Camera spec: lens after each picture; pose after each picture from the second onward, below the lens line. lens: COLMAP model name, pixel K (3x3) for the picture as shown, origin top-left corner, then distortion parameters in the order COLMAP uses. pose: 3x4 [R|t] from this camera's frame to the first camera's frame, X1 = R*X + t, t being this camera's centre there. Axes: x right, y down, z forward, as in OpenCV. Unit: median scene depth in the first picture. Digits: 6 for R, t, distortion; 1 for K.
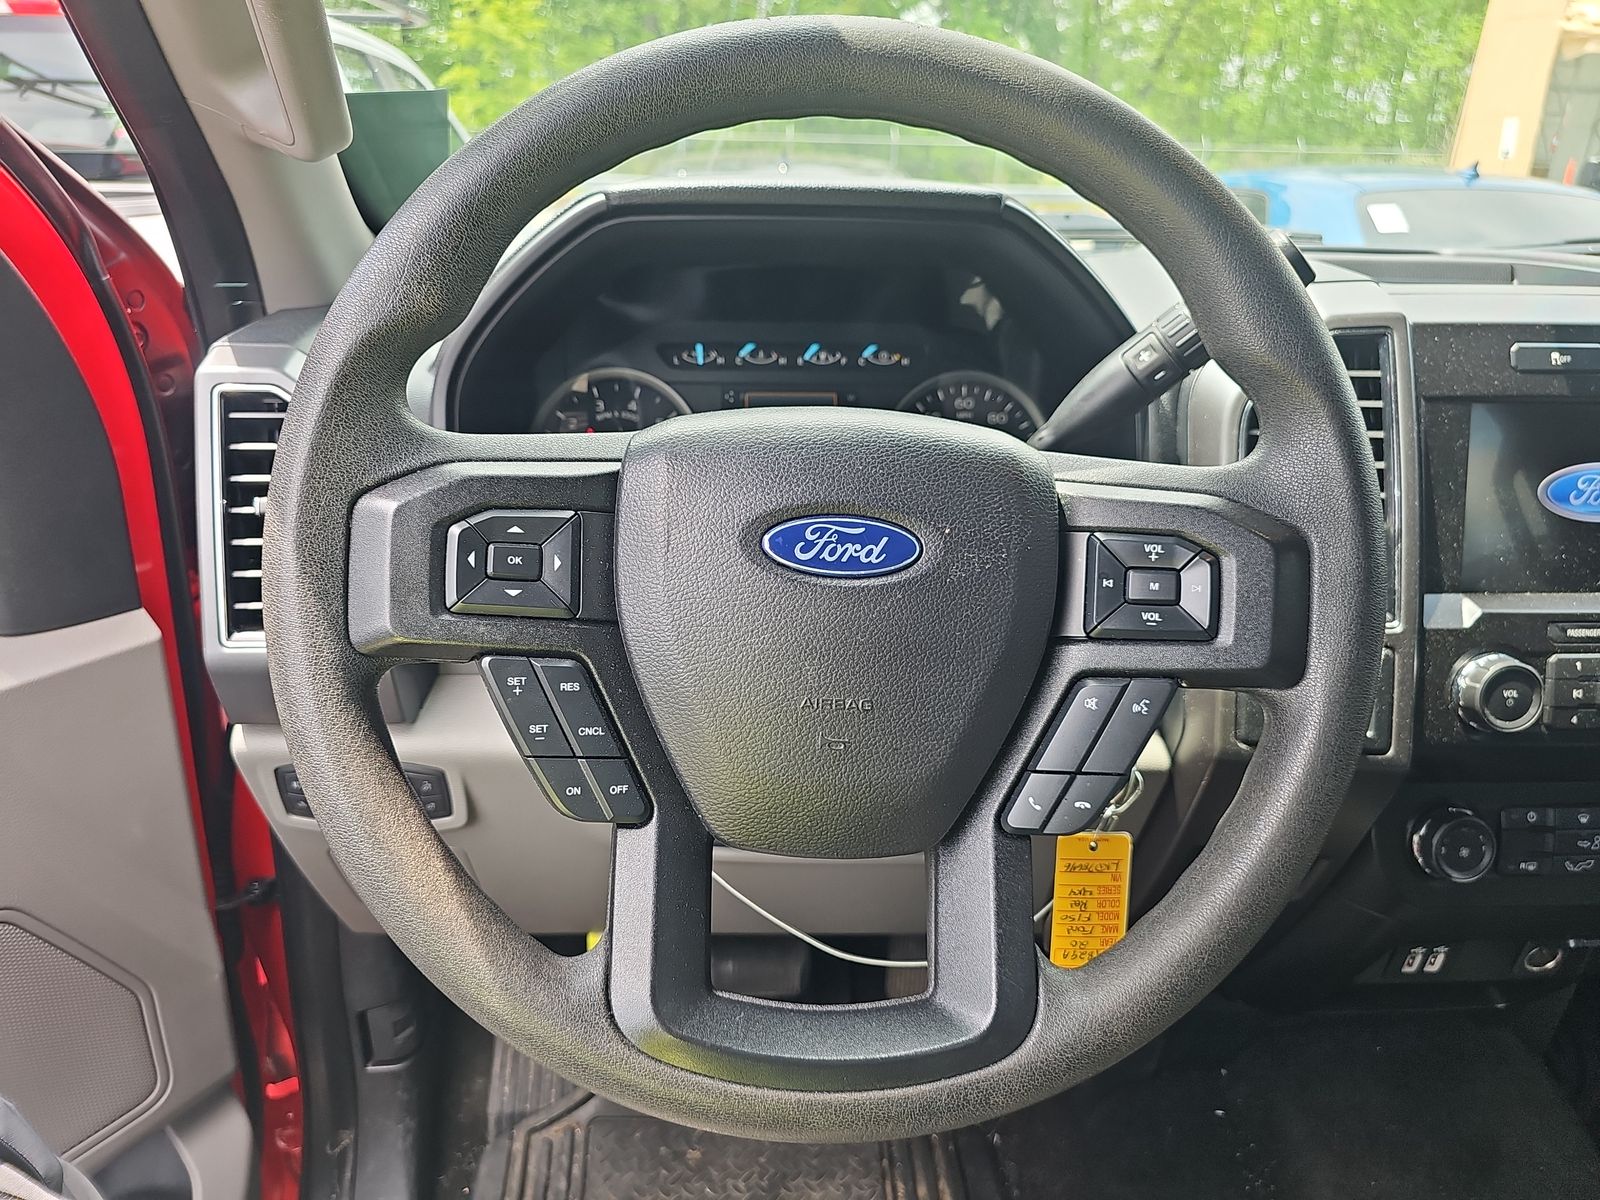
lens RADIAL K [[1058.9, 0, 800.3], [0, 1058.9, 570.6], [0, 0, 1]] dist [0.029281, -0.039057]
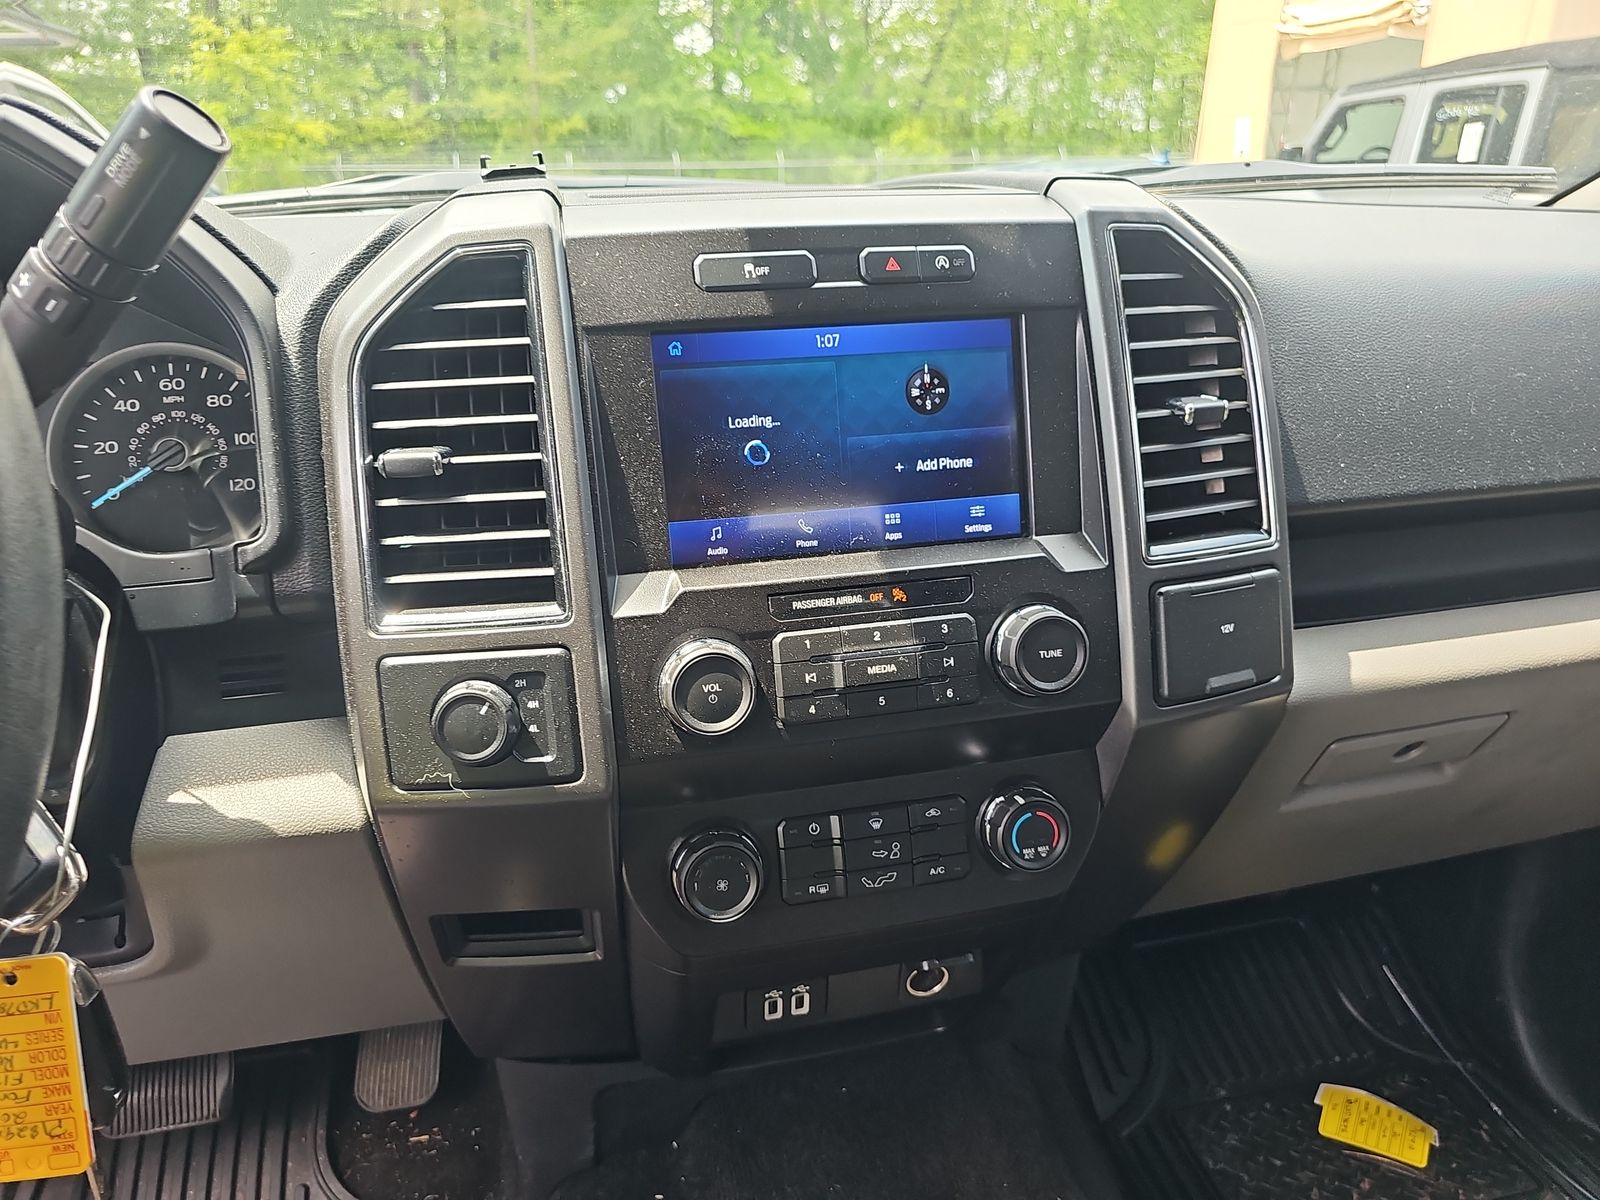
lens RADIAL K [[1071.8, 0, 800.0], [0, 1071.8, 600.0], [0, 0, 1]] dist [0.032511, -0.044296]
pose [[0.982896, -0.099377, 0.155050, 0.493435], [0.099319, 0.995022, 0.008136, 0.039807], [-0.155086, 0.007402, 0.987873, 0.152247]]
